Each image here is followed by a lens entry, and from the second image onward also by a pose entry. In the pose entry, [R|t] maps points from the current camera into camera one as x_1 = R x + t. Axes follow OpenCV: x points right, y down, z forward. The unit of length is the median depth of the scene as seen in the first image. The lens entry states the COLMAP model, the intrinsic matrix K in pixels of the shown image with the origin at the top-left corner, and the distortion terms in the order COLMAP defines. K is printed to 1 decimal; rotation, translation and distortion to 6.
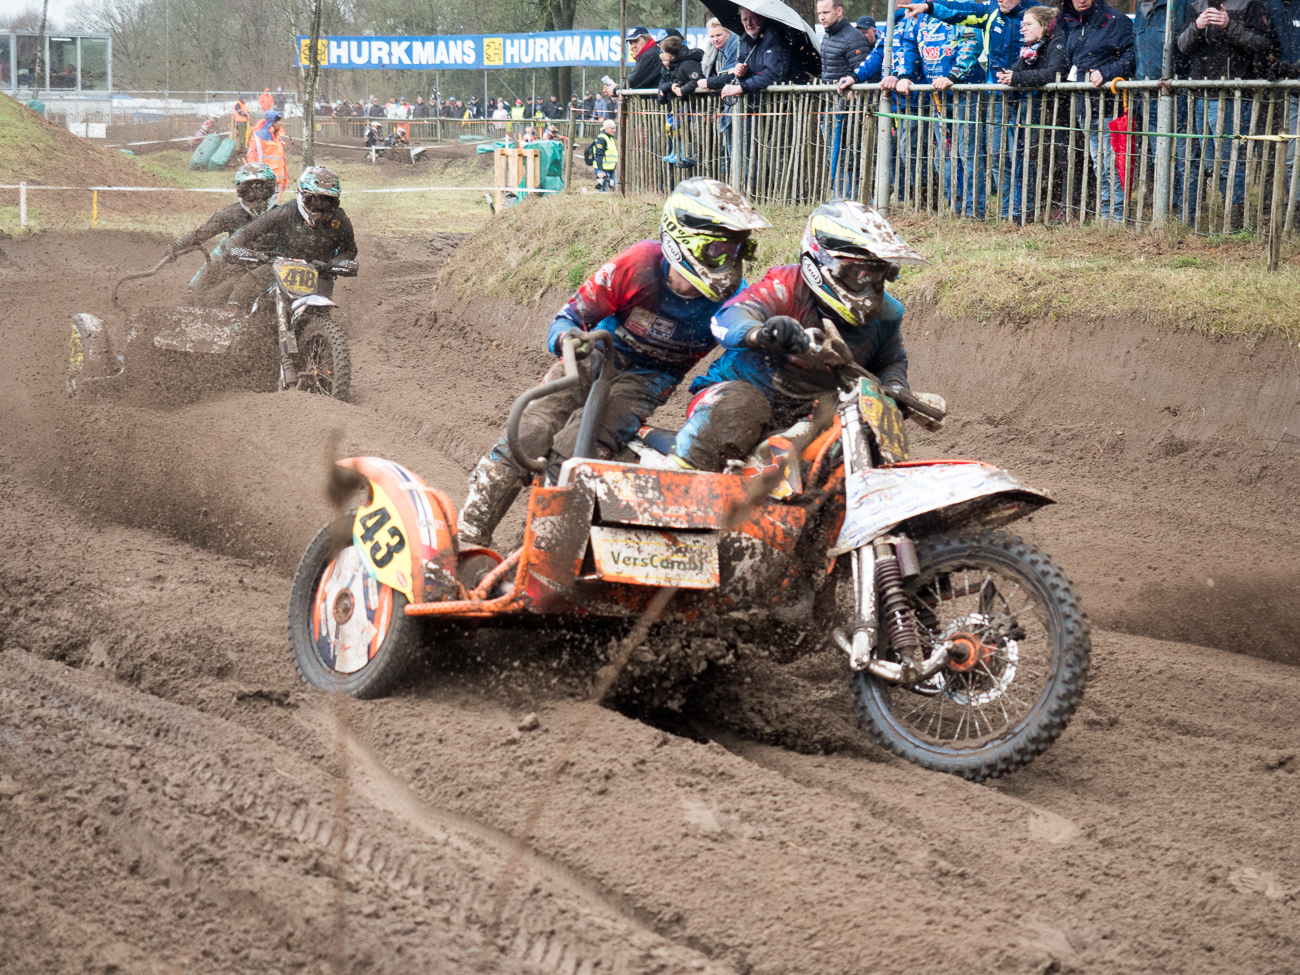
lens RADIAL K [[2878.8, 0, 647.7], [0, 2878.8, 457.2], [0, 0, 1]] dist [0.028828, 0.000000]
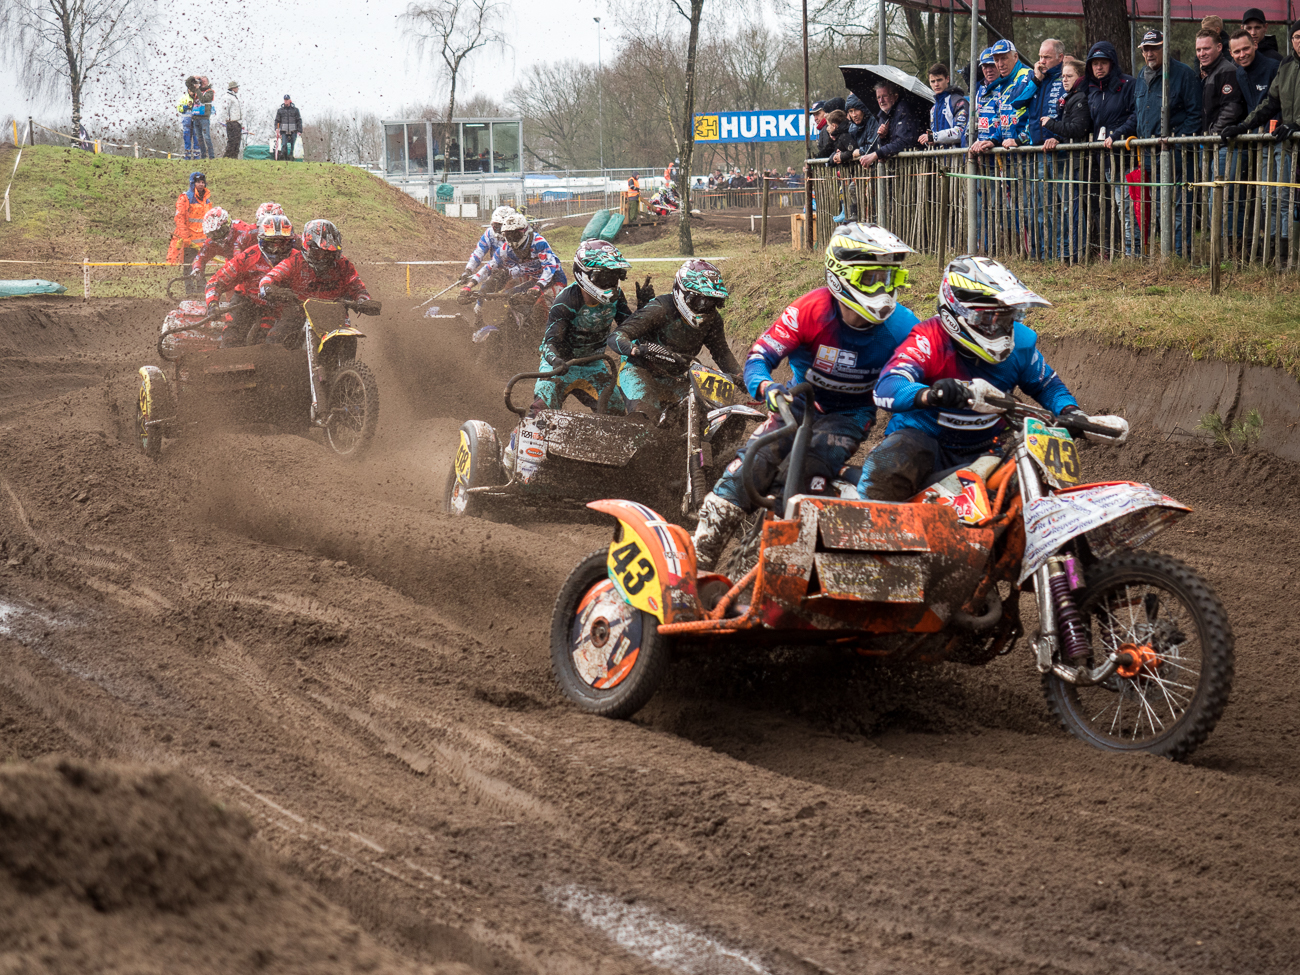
lens RADIAL K [[2878.8, 0, 671.8], [0, 2878.8, 379.9], [0, 0, 1]] dist [0.028828, 0.000000]
pose [[0.989122, -0.025365, -0.144897, 0.098620], [0.018100, 0.998523, -0.051236, 0.015668], [0.145983, 0.048056, 0.988119, -0.118705]]
